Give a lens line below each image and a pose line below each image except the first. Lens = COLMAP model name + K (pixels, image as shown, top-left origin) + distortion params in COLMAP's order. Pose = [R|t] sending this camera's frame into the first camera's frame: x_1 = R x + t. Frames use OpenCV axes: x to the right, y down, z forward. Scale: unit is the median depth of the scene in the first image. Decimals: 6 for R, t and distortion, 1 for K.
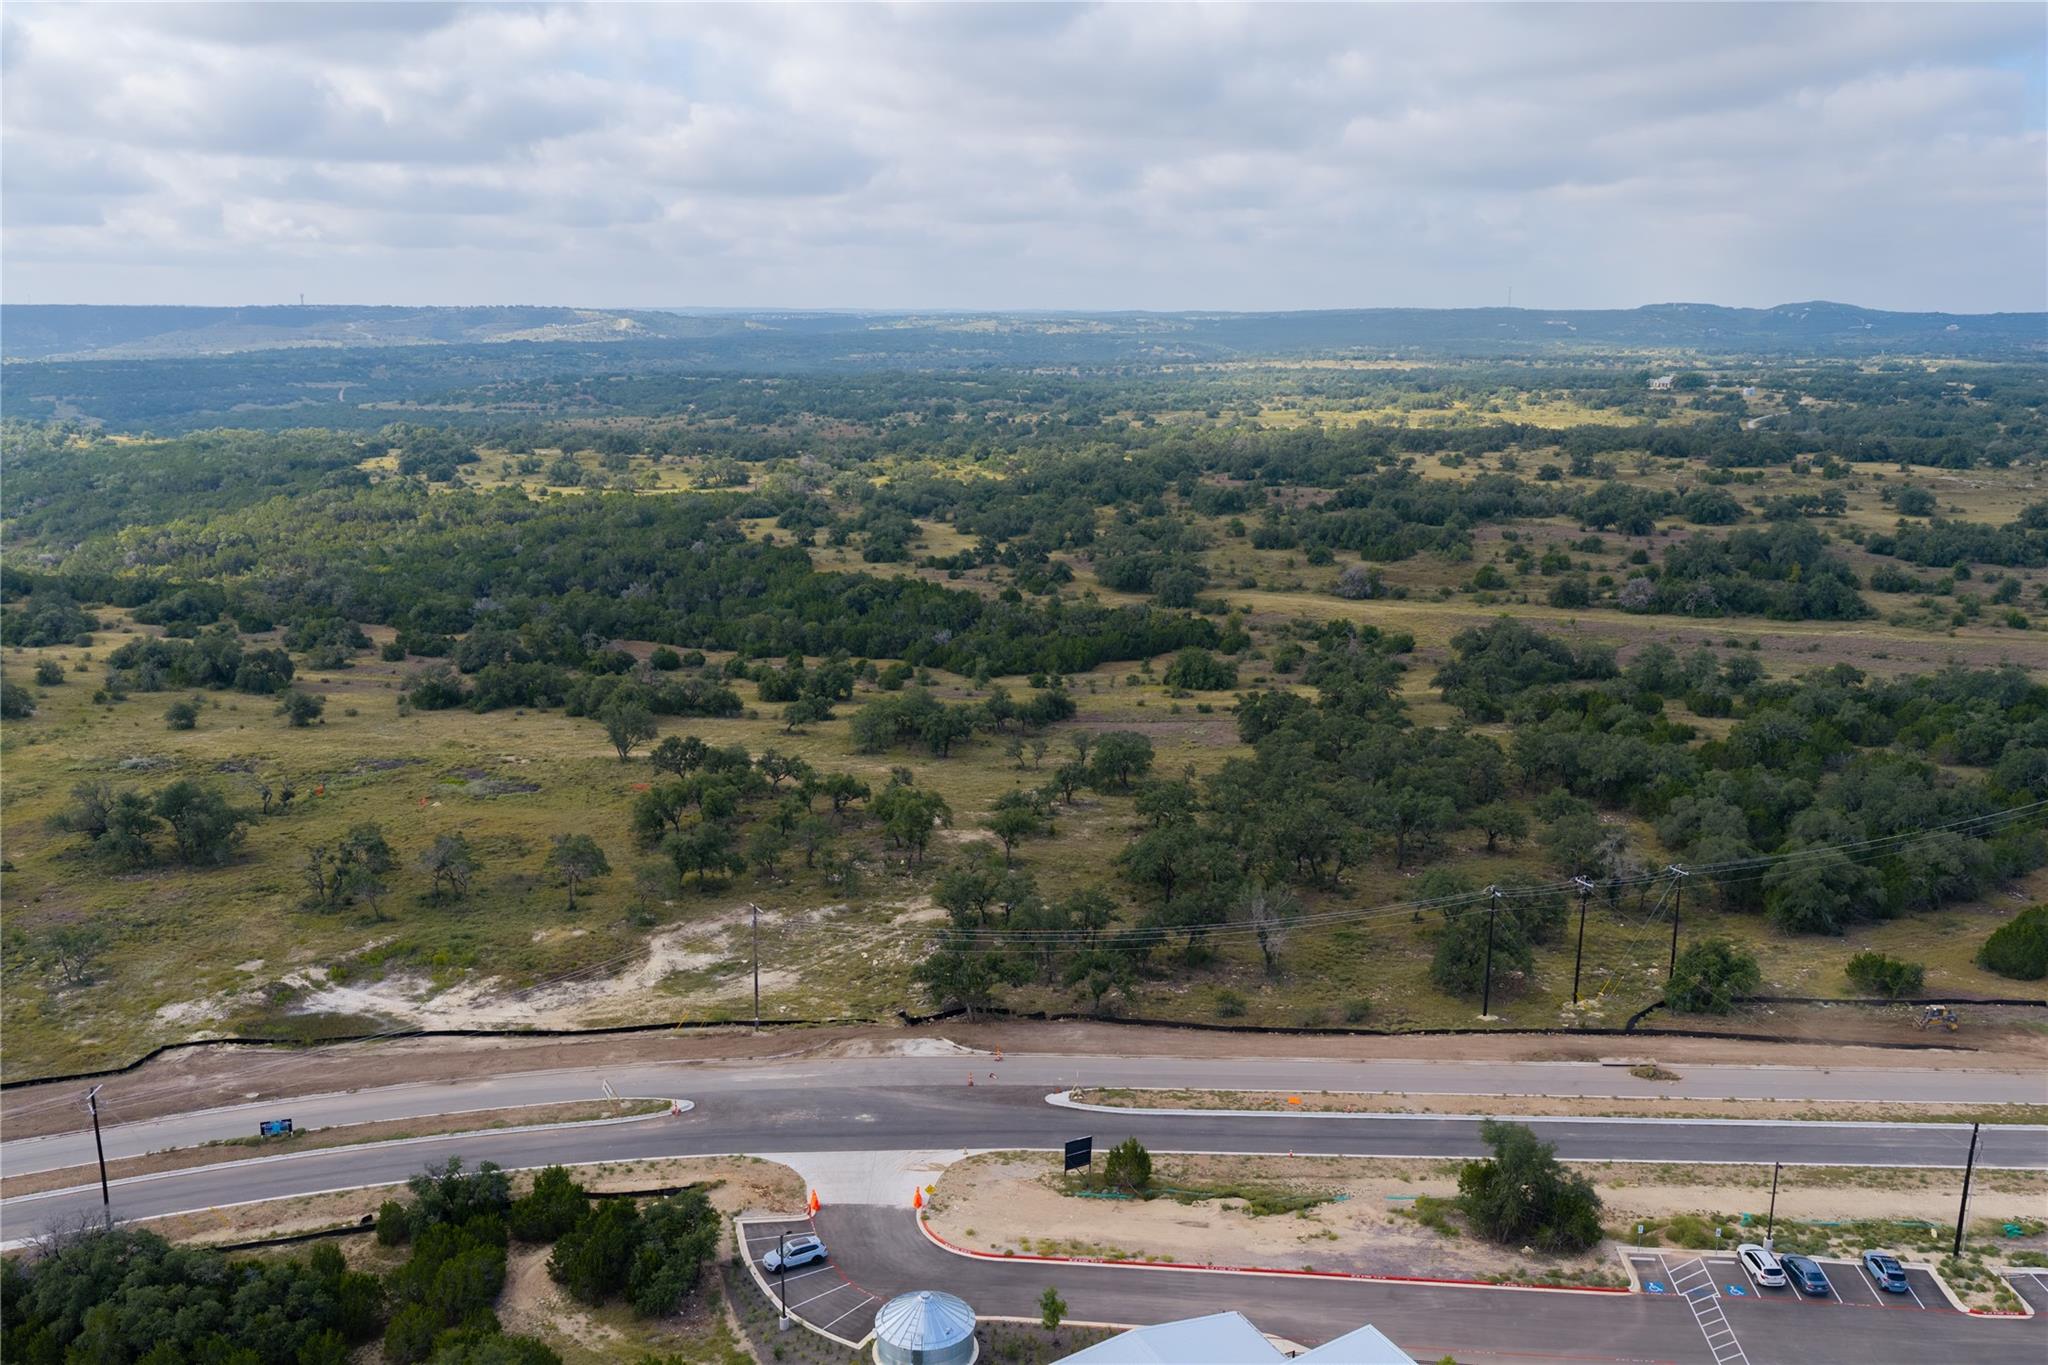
lens RADIAL K [[1631.1, 0, 1024.0], [0, 1631.1, 682.5], [0, 0, 1]] dist [0.010651, -0.004358]
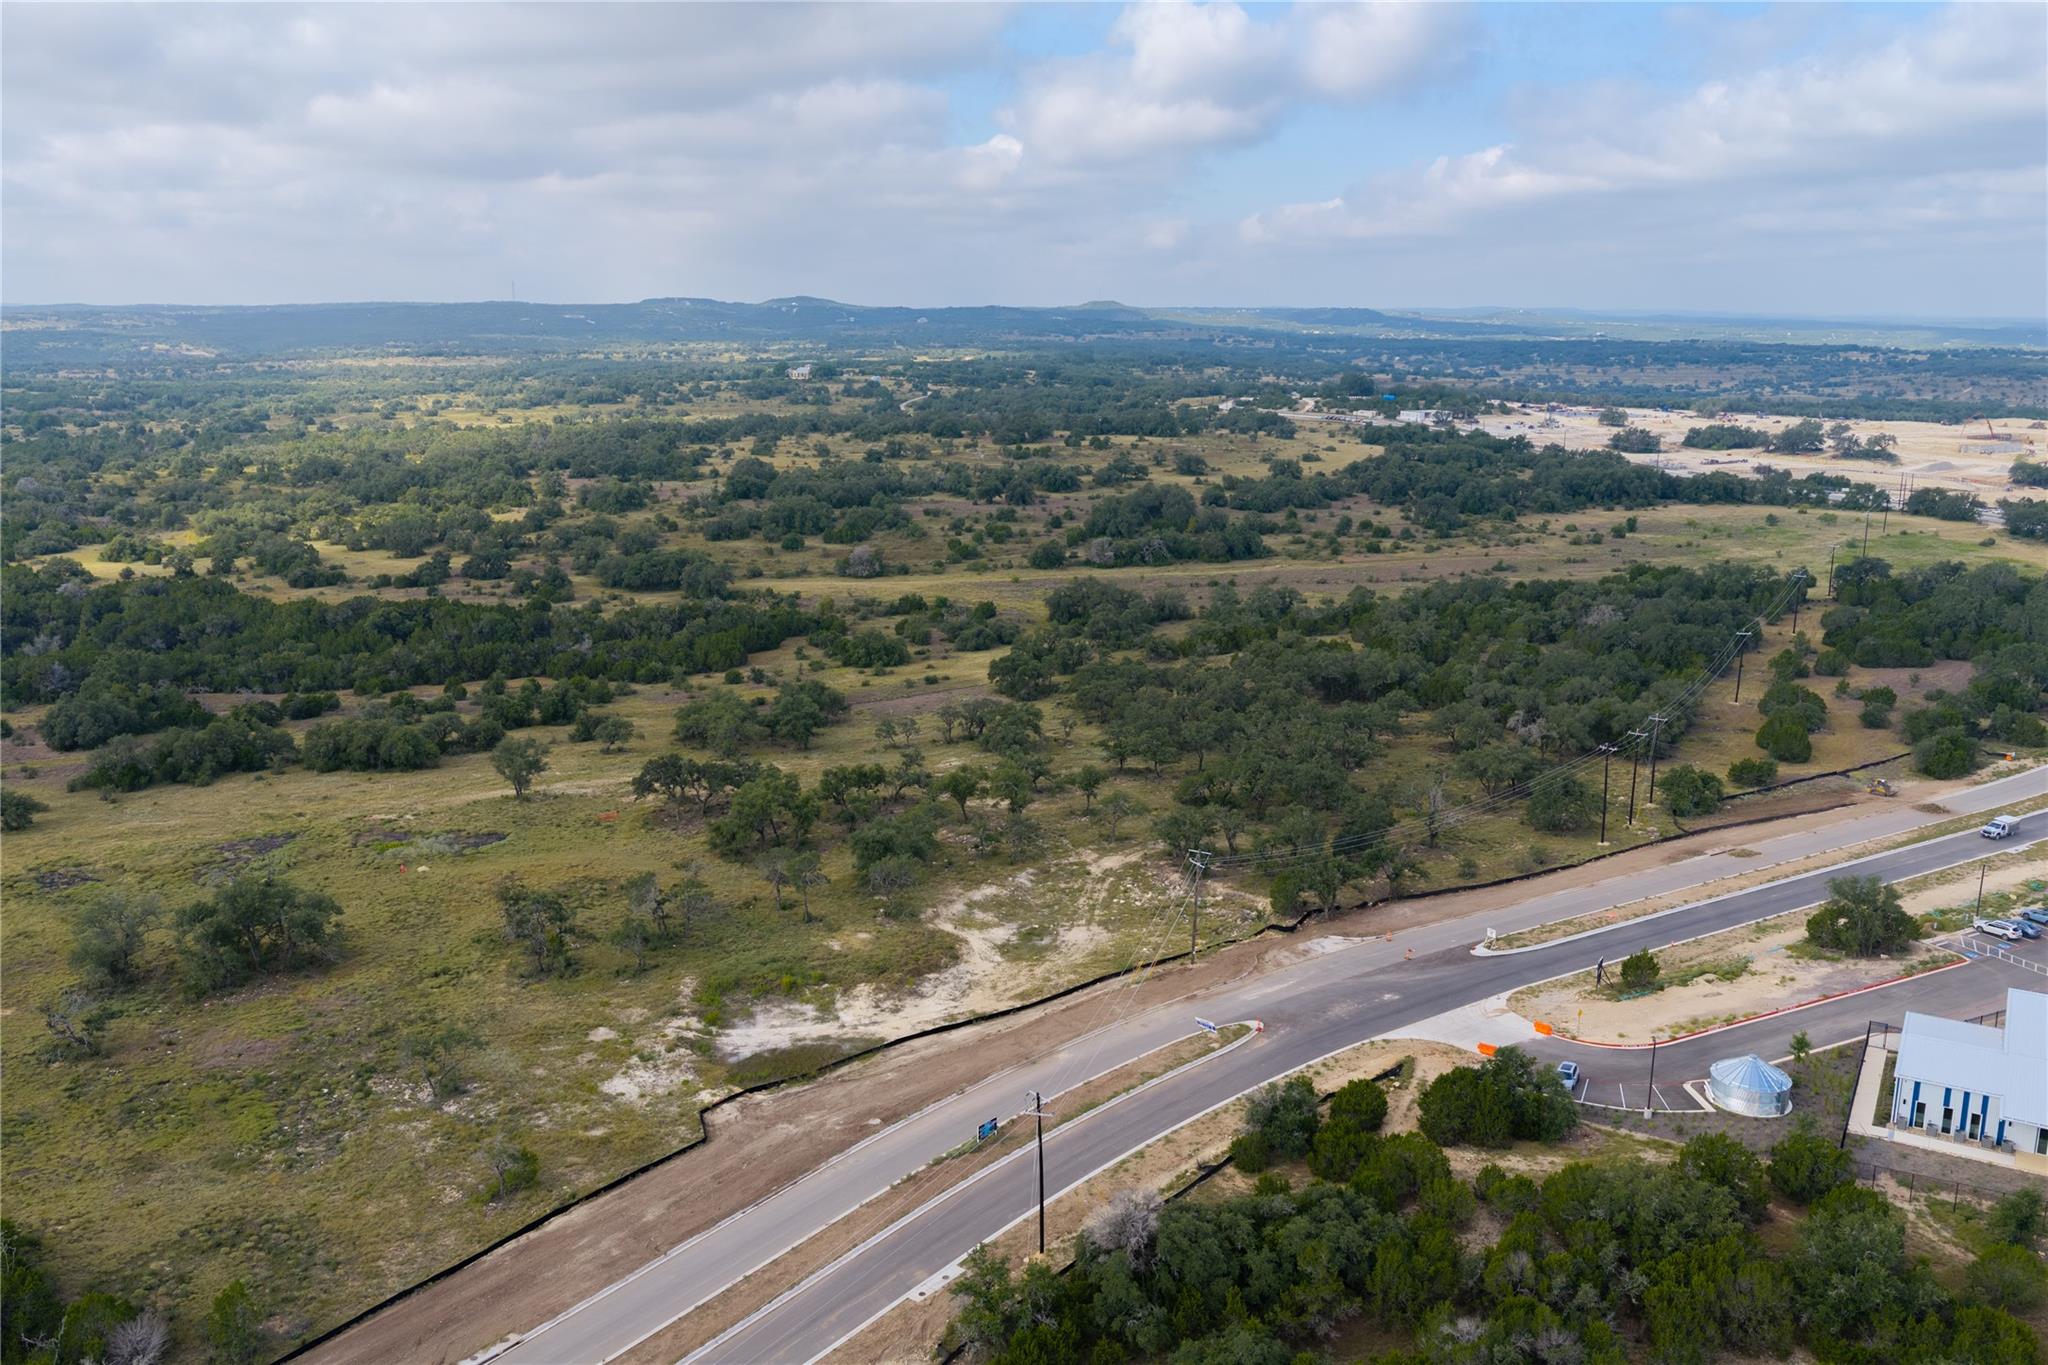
lens RADIAL K [[1698.1, 0, 1024.0], [0, 1698.1, 682.5], [0, 0, 1]] dist [0.015617, -0.022871]
pose [[0.842260, -0.118455, 0.525896, -0.807563], [0.121233, 0.992191, 0.029323, -0.014586], [-0.525263, 0.039059, 0.850043, 0.104297]]
